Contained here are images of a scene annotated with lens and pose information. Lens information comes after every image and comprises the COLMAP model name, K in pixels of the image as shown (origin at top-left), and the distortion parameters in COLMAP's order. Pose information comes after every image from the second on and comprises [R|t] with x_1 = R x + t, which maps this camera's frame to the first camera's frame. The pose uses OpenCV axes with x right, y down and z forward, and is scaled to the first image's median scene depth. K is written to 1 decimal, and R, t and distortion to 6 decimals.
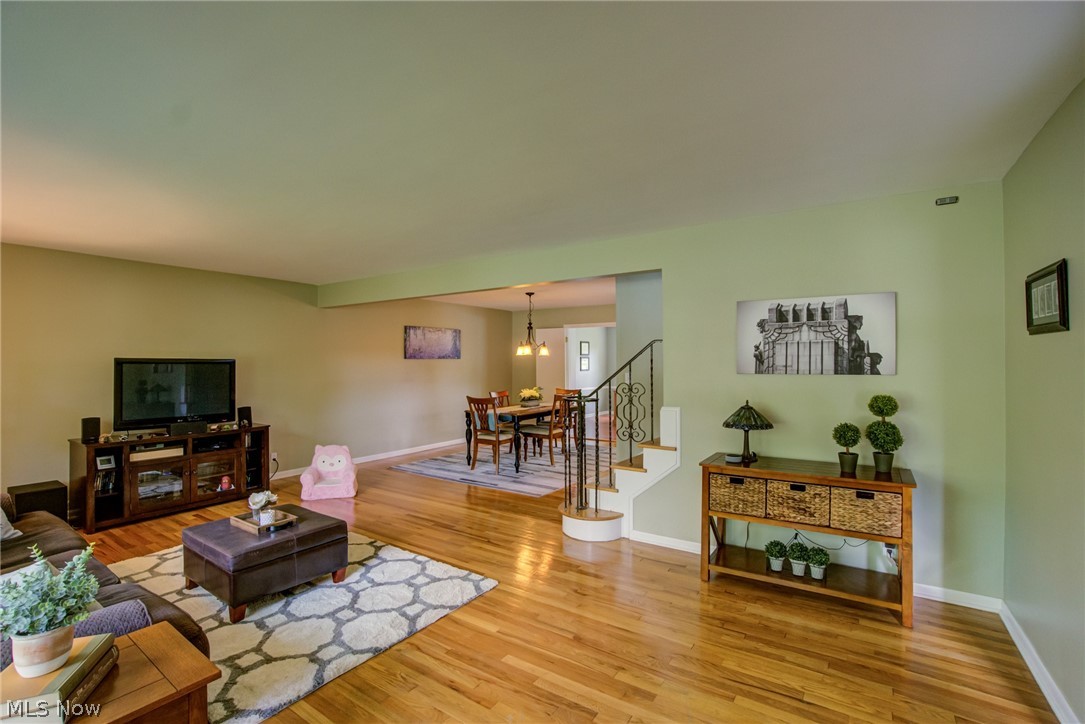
lens RADIAL K [[495.3, 0, 542.5], [0, 495.3, 362.0], [0, 0, 1]] dist [-0.040762, 0.000283]
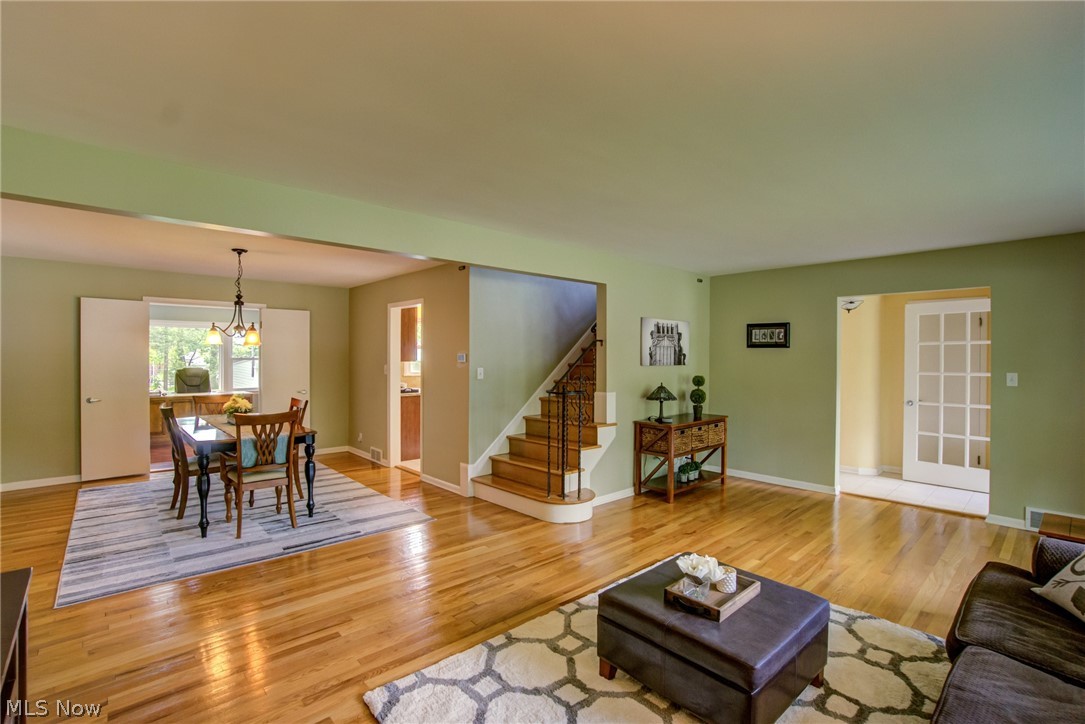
lens RADIAL K [[495.3, 0, 542.5], [0, 495.3, 362.0], [0, 0, 1]] dist [-0.040762, 0.000283]
pose [[0.235722, -0.002164, 0.971818, -1.183811], [-0.004593, 0.999984, 0.003341, 0.009338], [-0.971810, -0.005251, 0.235708, 0.985079]]
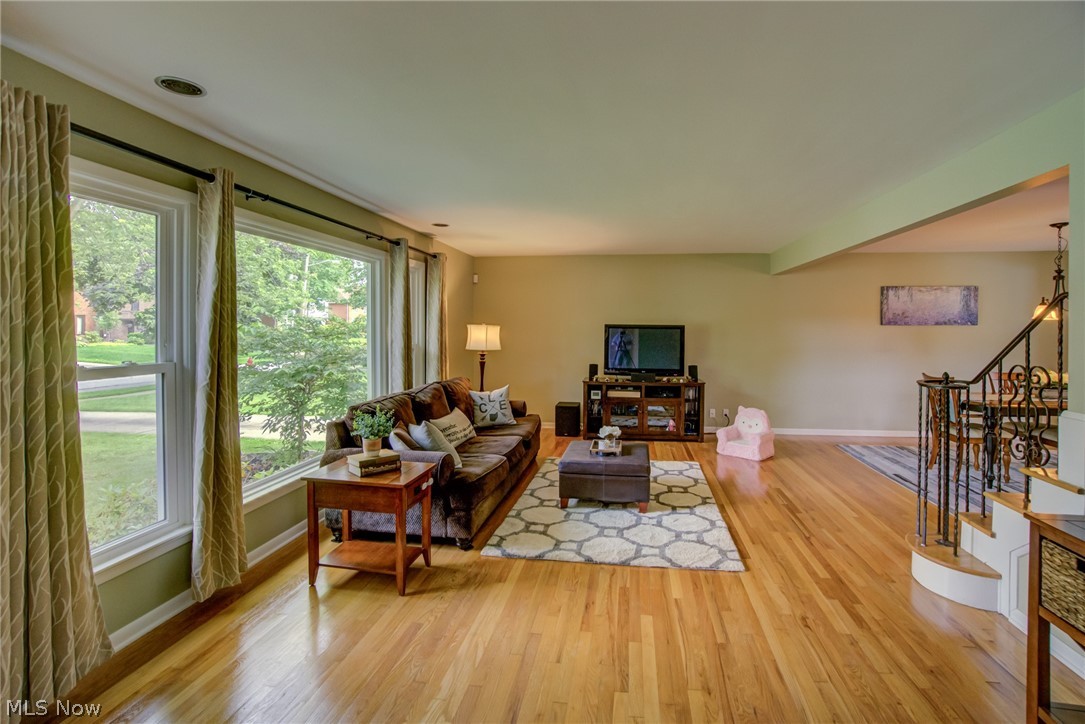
lens RADIAL K [[500.4, 0, 545.2], [0, 500.4, 327.2], [0, 0, 1]] dist [-0.040608, 0.000562]
pose [[0.425723, 0.004968, -0.904840, 0.546396], [-0.005757, 0.999980, 0.002782, -0.003513], [0.904835, 0.004024, 0.425743, 0.255338]]
